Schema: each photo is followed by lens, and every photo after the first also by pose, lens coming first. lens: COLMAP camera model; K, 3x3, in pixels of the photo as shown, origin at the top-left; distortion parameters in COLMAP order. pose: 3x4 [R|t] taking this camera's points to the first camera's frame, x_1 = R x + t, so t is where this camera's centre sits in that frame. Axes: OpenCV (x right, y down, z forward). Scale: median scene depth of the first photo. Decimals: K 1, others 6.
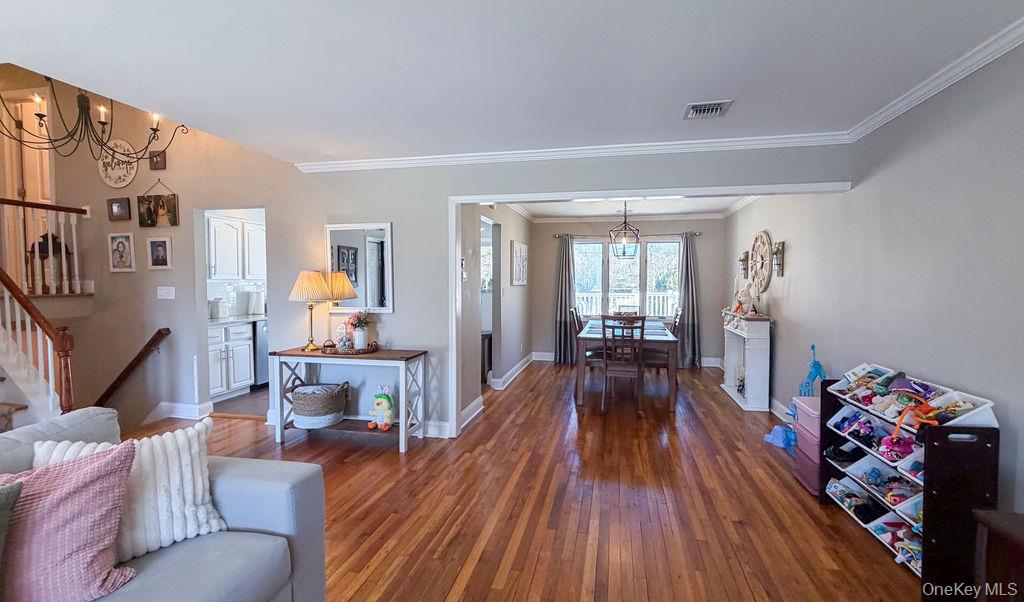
lens RADIAL K [[429.3, 0, 532.7], [0, 429.3, 300.3], [0, 0, 1]] dist [-0.000838, 0.000091]
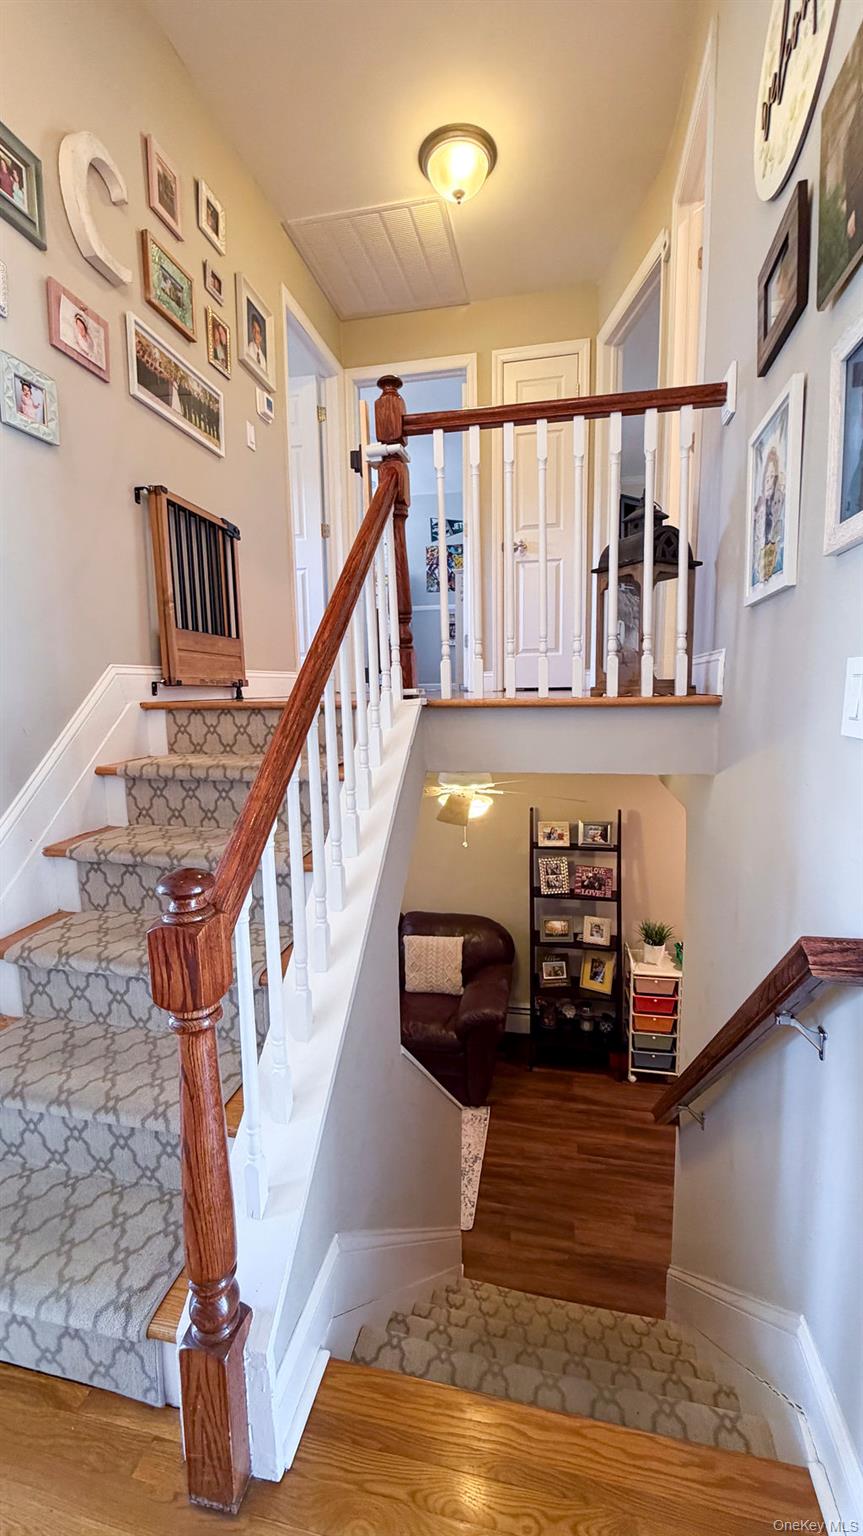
lens RADIAL K [[620.7, 0, 422.2], [0, 620.7, 766.6], [0, 0, 1]] dist [0.000638, -0.000437]
pose [[-0.017867, 0.122365, -0.992324, -0.655222], [-0.030990, 0.991938, 0.122875, -0.015780], [0.999360, 0.032947, -0.013931, 0.863859]]
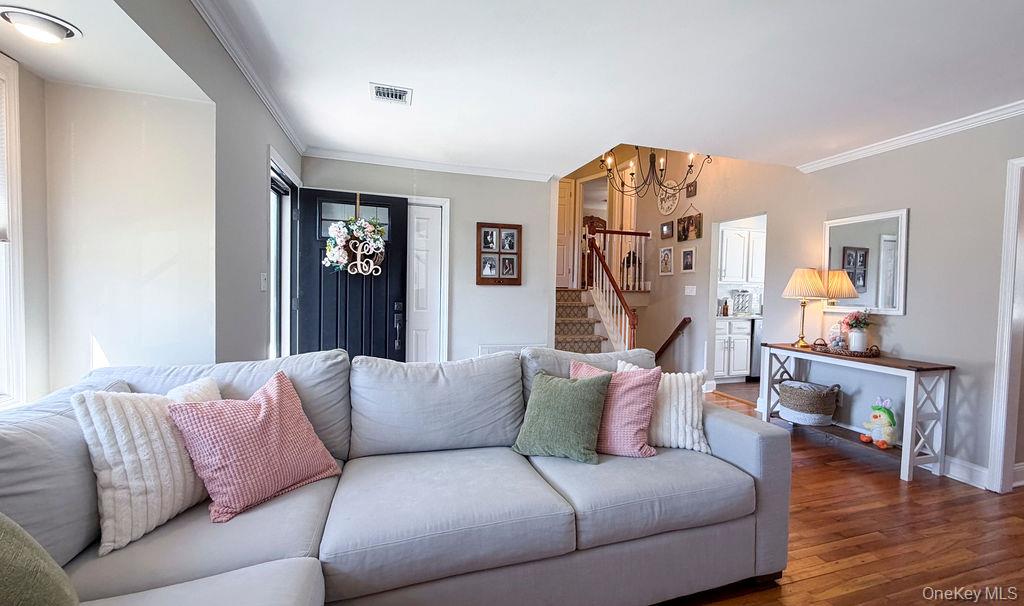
lens RADIAL K [[427.7, 0, 537.8], [0, 427.7, 303.5], [0, 0, 1]] dist [0.001864, 0.000160]
pose [[0.491606, 0.038305, -0.869975, 0.047538], [-0.058077, 0.998250, 0.011135, 0.034829], [0.868879, 0.045052, 0.492970, -0.038478]]
